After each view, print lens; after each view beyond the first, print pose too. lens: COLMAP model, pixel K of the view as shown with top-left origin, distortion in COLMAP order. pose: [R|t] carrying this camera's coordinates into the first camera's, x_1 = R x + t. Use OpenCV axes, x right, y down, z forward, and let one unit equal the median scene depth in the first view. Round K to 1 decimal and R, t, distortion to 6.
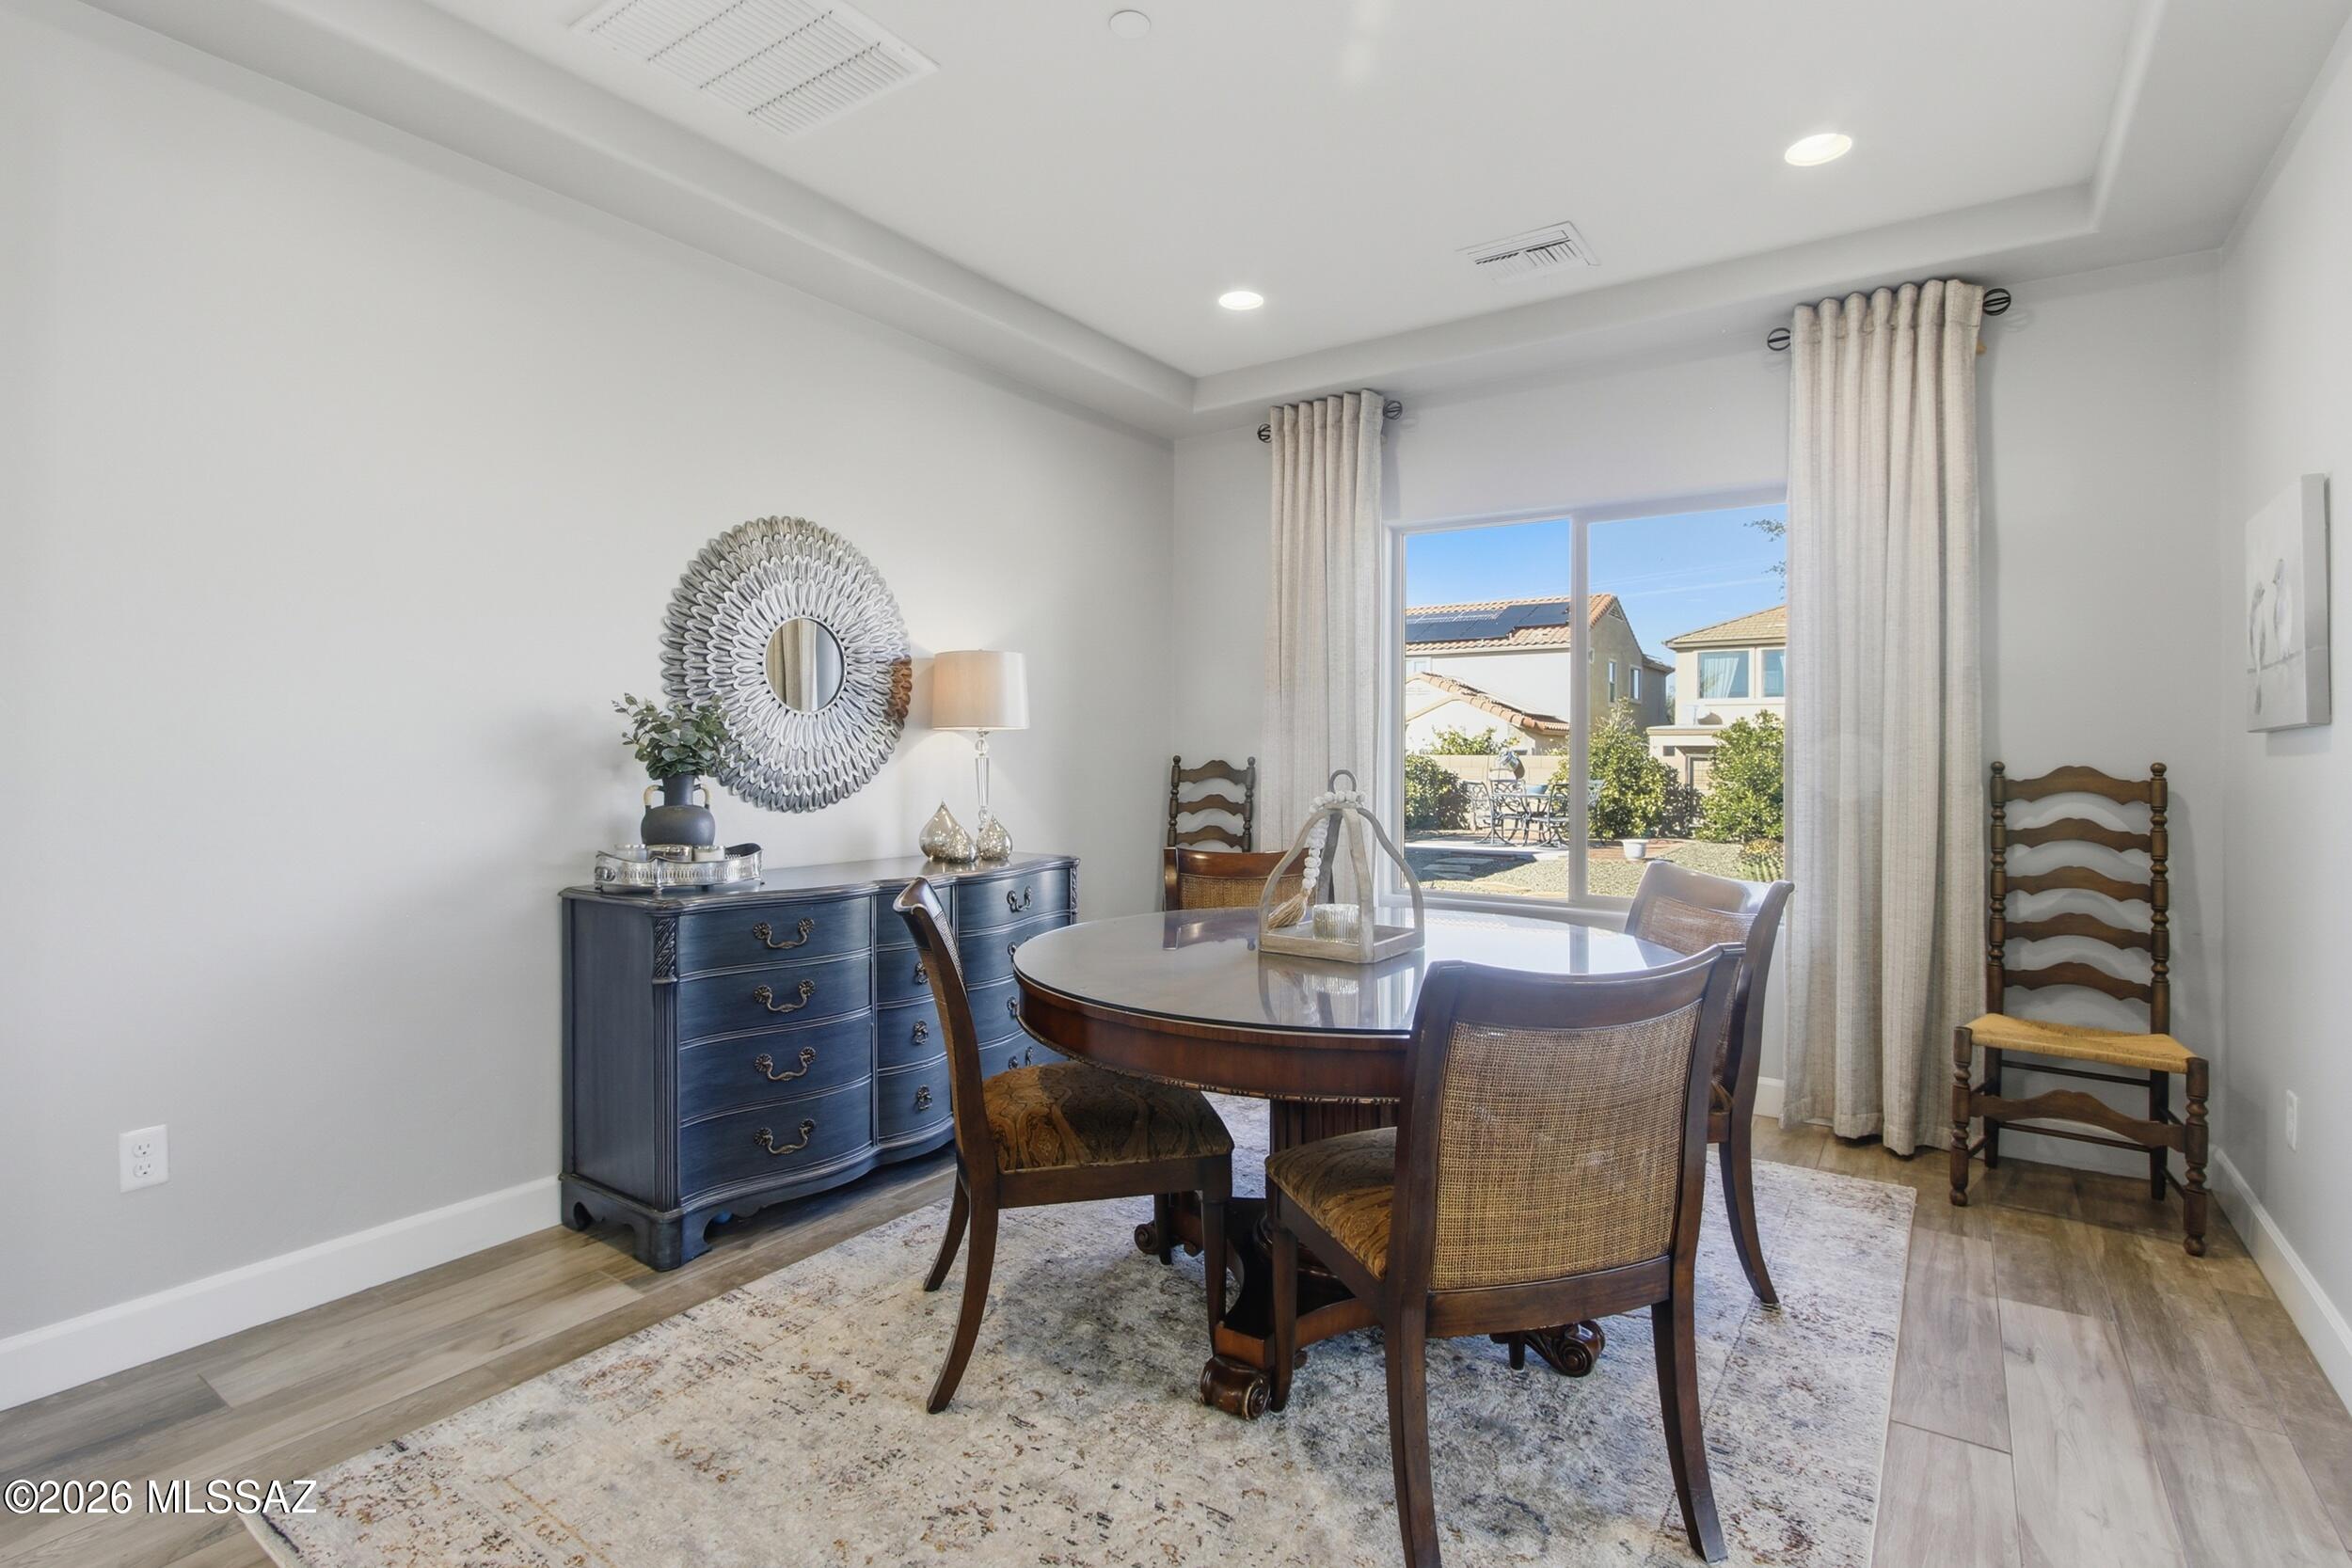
lens RADIAL K [[1090.4, 0, 1171.7], [0, 1090.4, 773.7], [0, 0, 1]] dist [-0.016885, 0.001602]
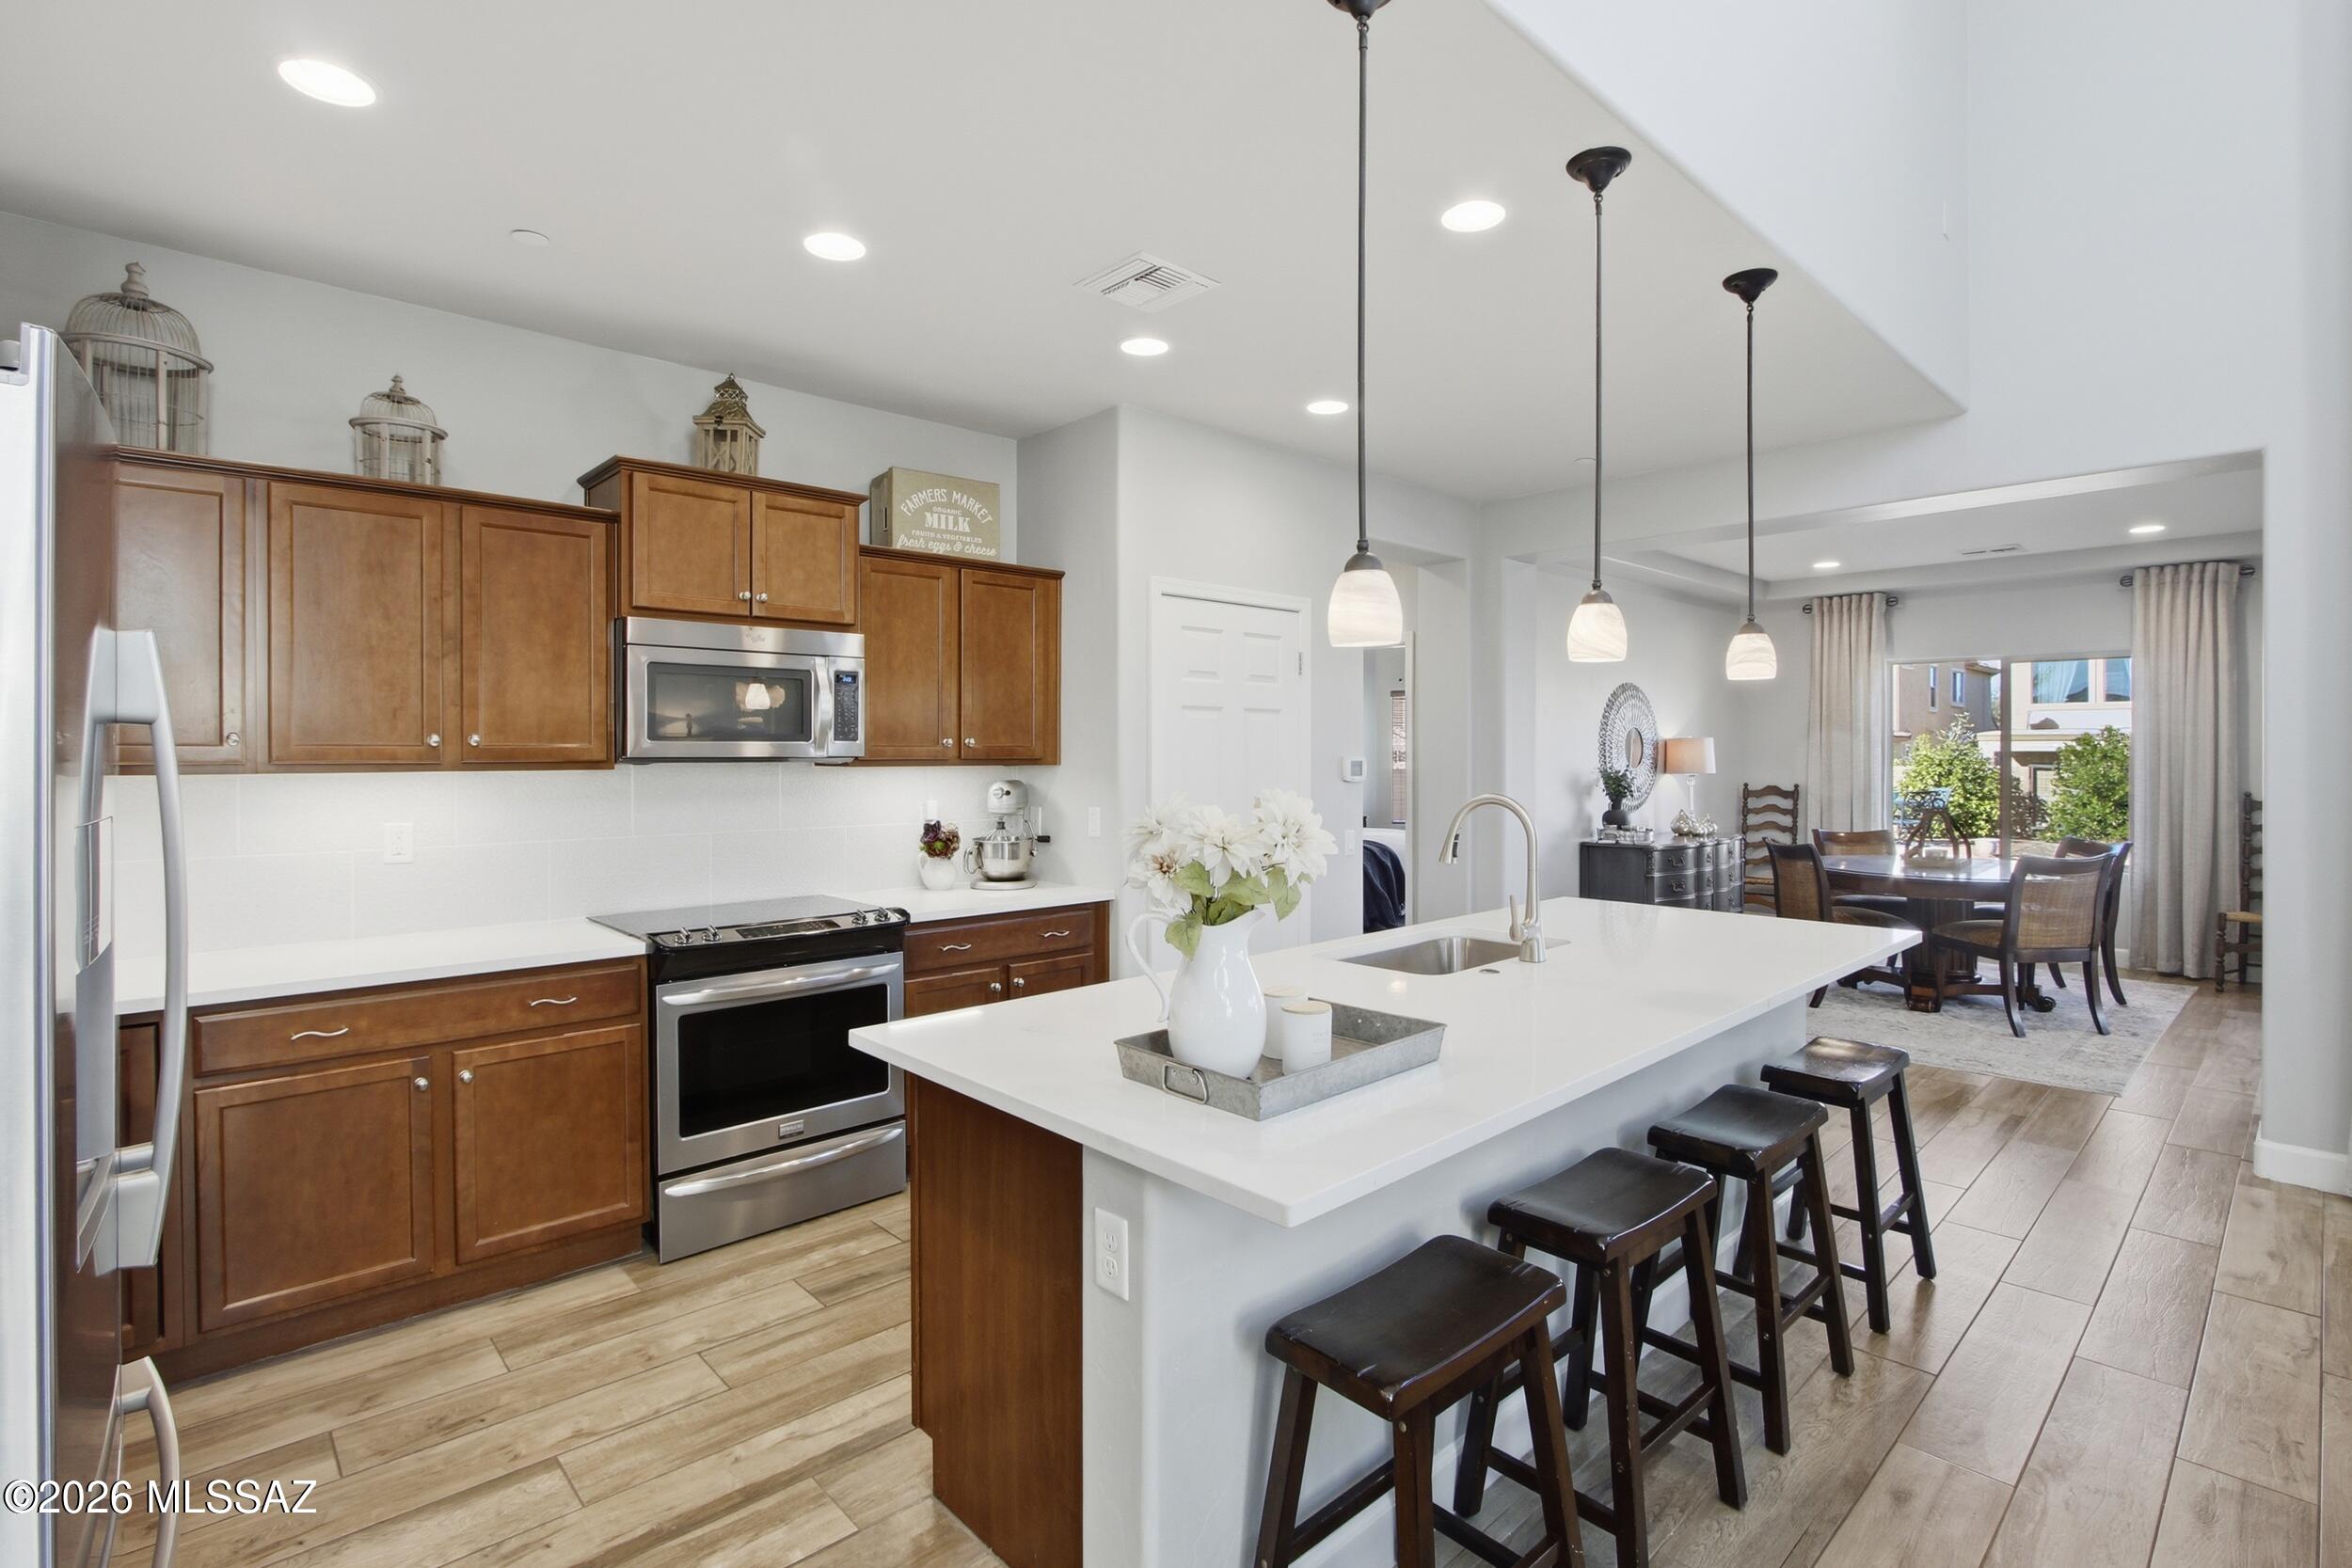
lens RADIAL K [[1090.4, 0, 1178.6], [0, 1090.4, 775.4], [0, 0, 1]] dist [-0.016885, 0.001602]
pose [[0.978181, -0.000061, -0.207753, -0.769695], [0.000392, 0.999999, 0.001554, -0.044281], [0.207753, -0.001601, 0.978180, -1.364799]]
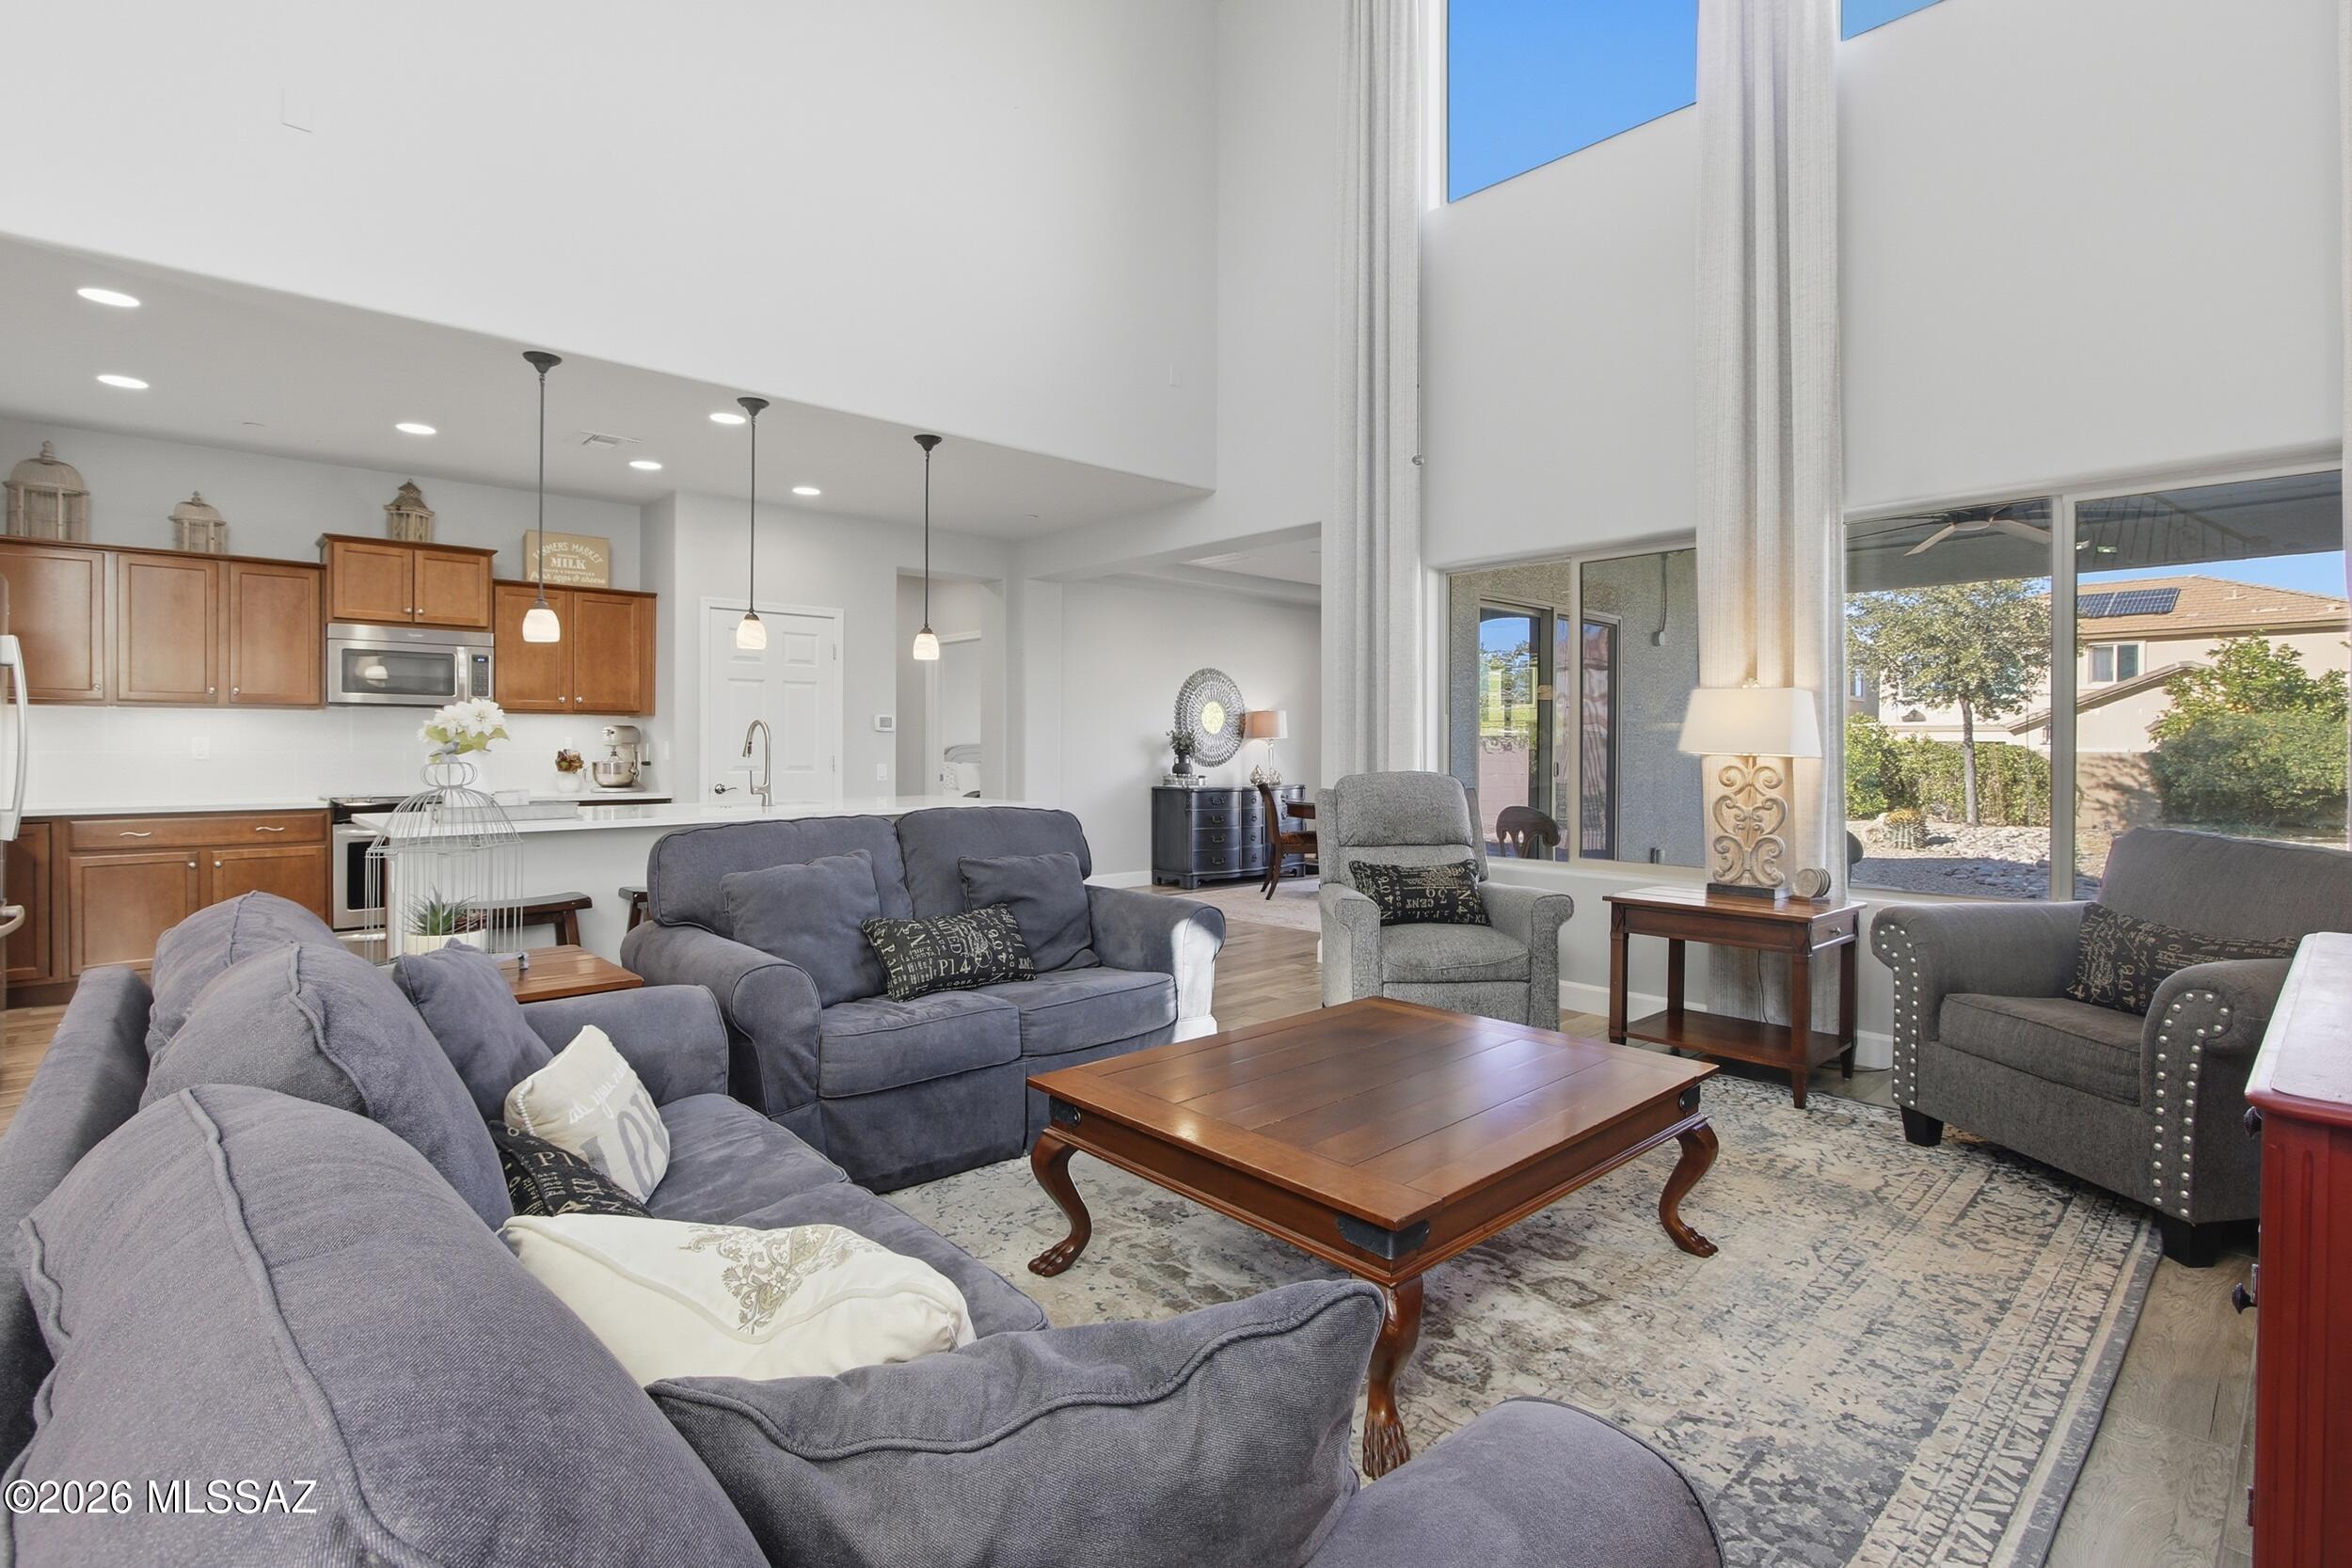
lens RADIAL K [[1090.4, 0, 1183.6], [0, 1090.4, 770.1], [0, 0, 1]] dist [-0.016885, 0.001602]
pose [[0.977581, 0.004753, -0.210508, 0.207932], [-0.004426, 0.999988, 0.002023, 0.037059], [0.210515, -0.001046, 0.977590, -1.896683]]
